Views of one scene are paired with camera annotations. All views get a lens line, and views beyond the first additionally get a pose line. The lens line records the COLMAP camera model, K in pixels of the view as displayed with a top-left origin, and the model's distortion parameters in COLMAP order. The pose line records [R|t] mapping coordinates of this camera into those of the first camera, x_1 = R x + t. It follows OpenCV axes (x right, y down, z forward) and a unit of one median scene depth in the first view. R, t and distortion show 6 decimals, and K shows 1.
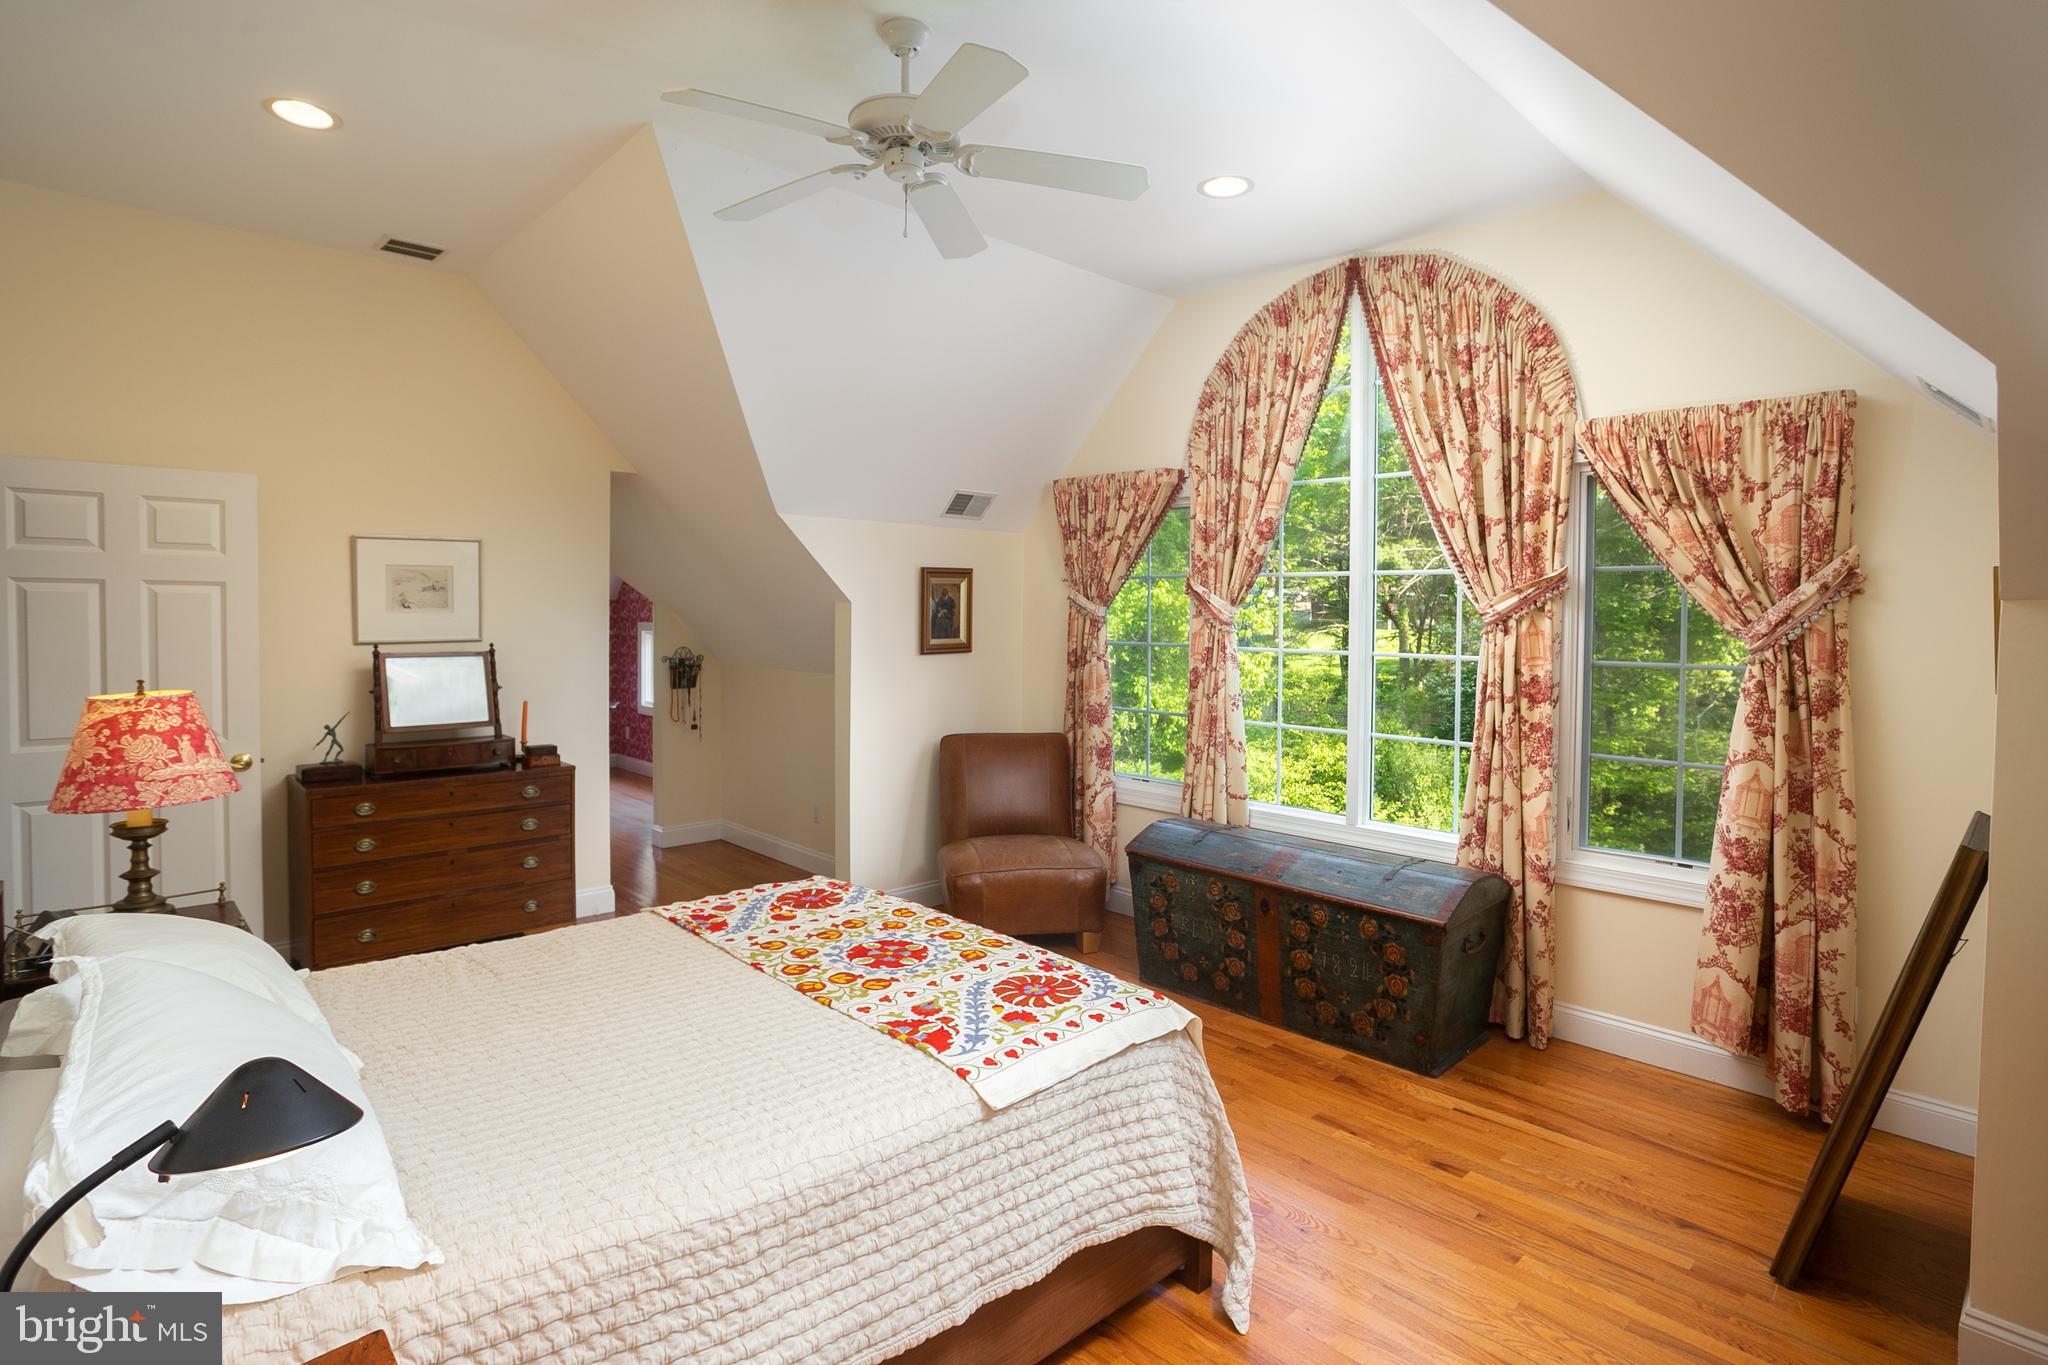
lens RADIAL K [[1012.0, 0, 1030.5], [0, 1012.0, 682.3], [0, 0, 1]] dist [-0.059480, 0.037462]
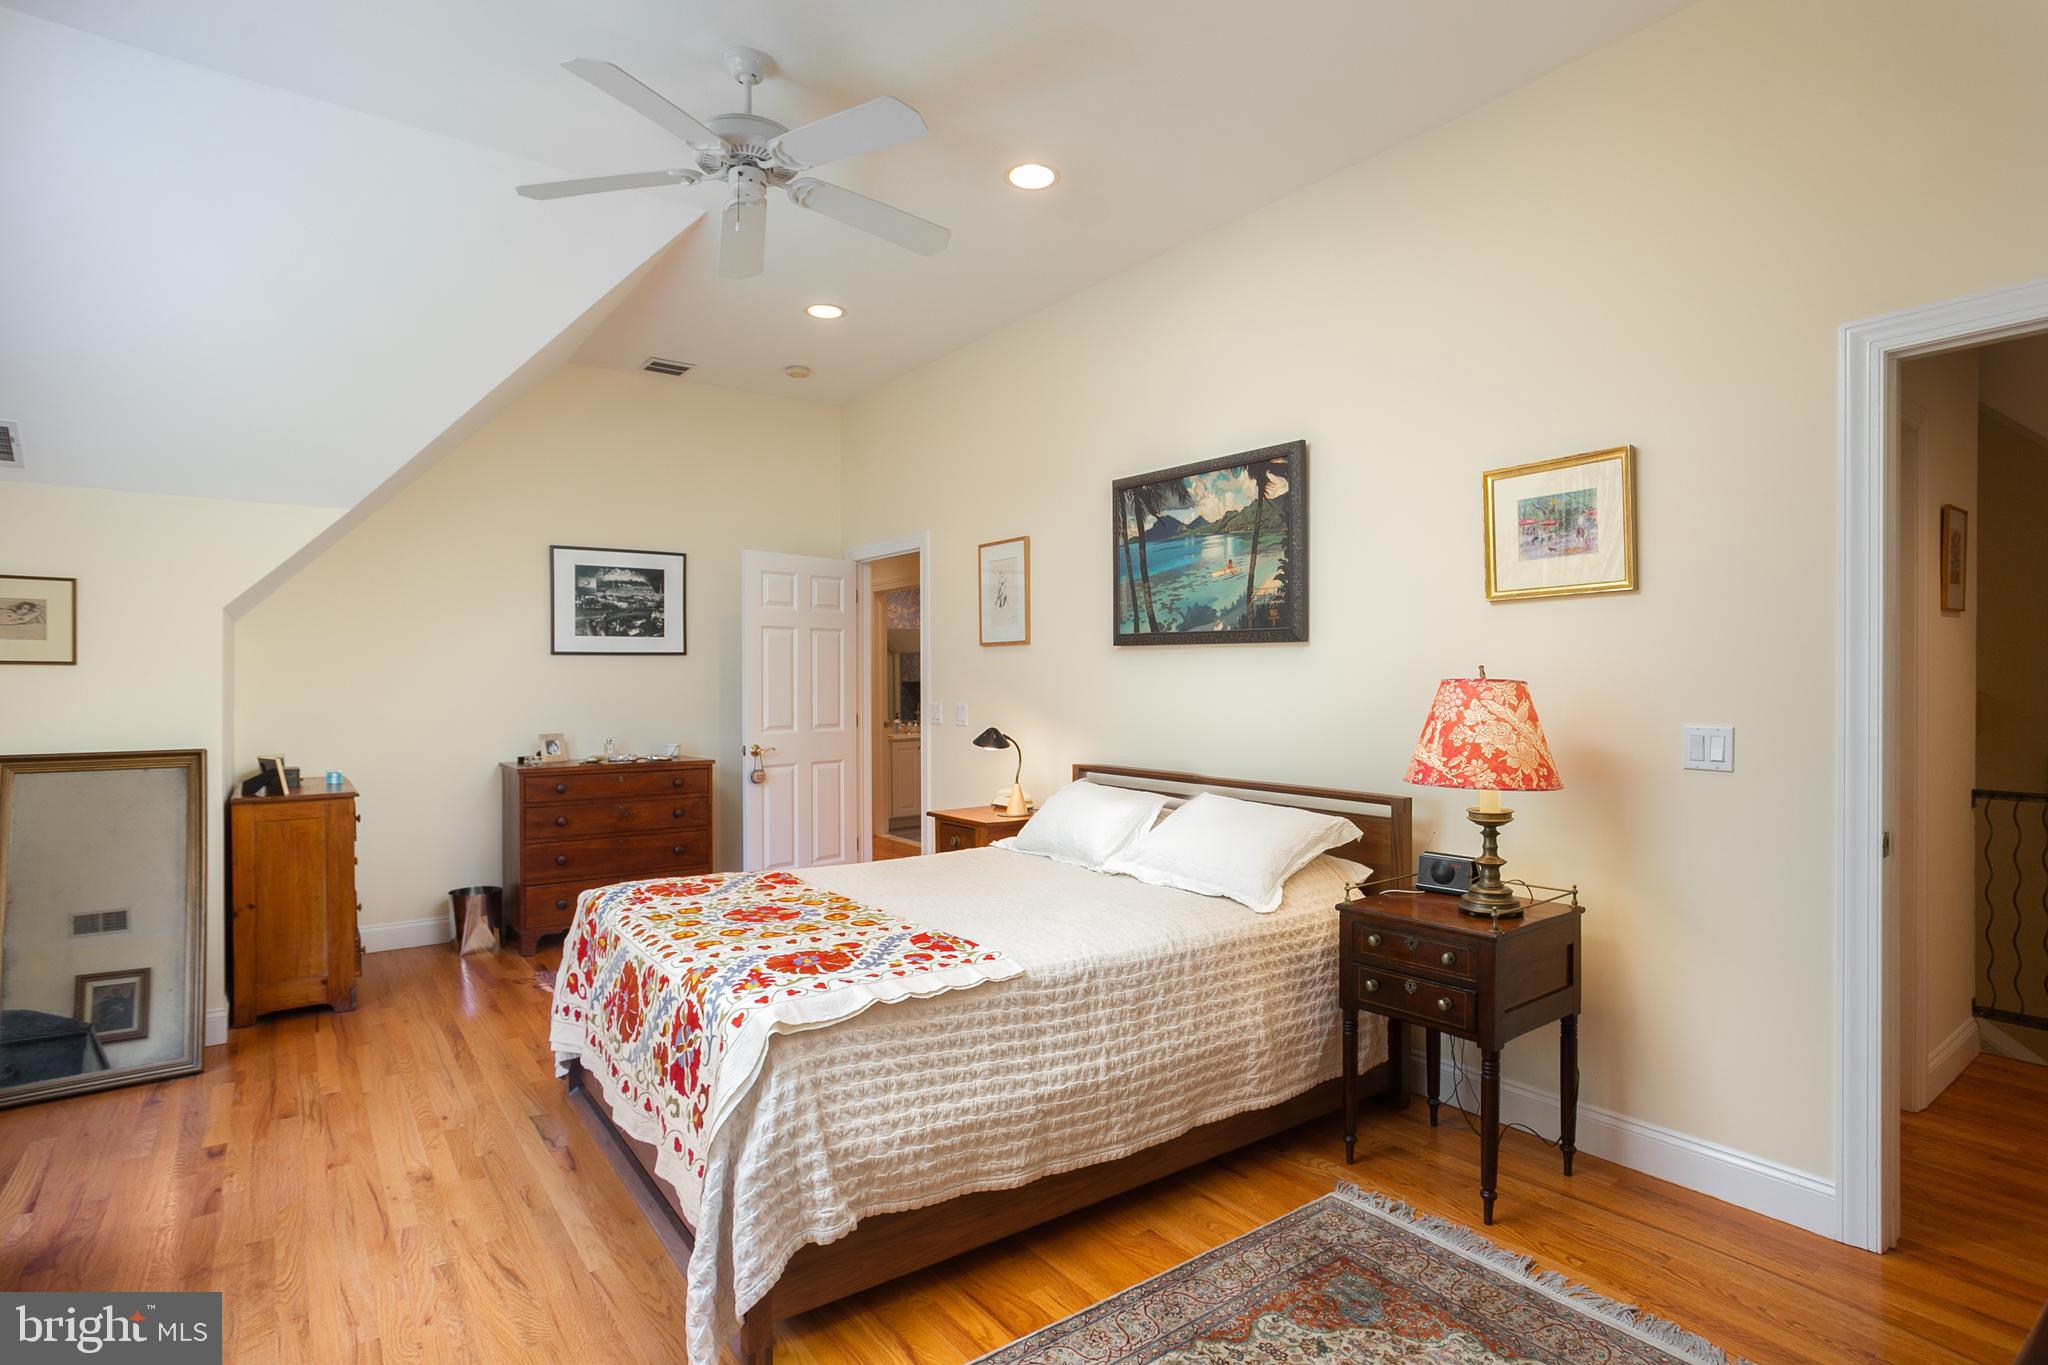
lens RADIAL K [[1012.0, 0, 1030.5], [0, 1012.0, 682.3], [0, 0, 1]] dist [-0.059480, 0.037462]
pose [[-0.990714, -0.001135, 0.135955, -0.531690], [0.002465, 0.999651, 0.026310, -0.008226], [-0.135937, 0.026401, -0.990366, 1.875712]]
